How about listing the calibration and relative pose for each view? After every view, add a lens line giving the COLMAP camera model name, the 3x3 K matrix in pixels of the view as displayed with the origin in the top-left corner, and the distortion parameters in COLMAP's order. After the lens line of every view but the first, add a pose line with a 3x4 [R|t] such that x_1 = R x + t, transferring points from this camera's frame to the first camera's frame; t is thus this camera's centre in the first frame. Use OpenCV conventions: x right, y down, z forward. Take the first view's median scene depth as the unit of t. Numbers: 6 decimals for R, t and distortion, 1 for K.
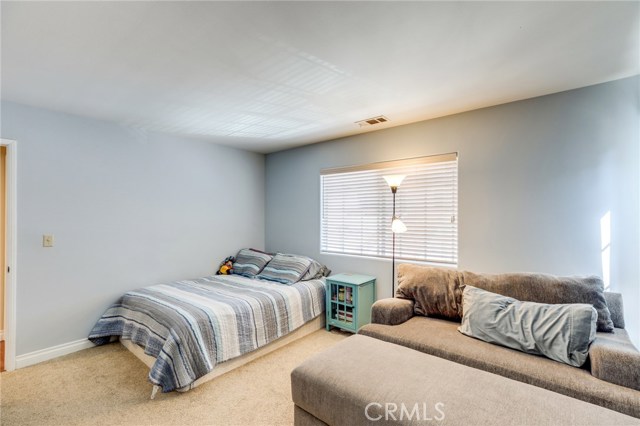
lens RADIAL K [[290.8, 0, 324.0], [0, 290.8, 215.0], [0, 0, 1]] dist [-0.001122, 0.000058]
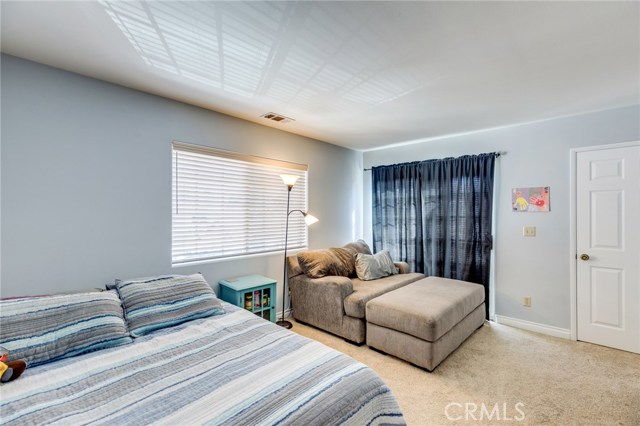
lens RADIAL K [[290.8, 0, 323.9], [0, 290.8, 212.0], [0, 0, 1]] dist [-0.001122, 0.000058]
pose [[0.045931, 0.002595, 0.998941, -0.847435], [-0.007674, 0.999968, -0.002245, 0.006902], [-0.998915, -0.007562, 0.045950, 0.798527]]
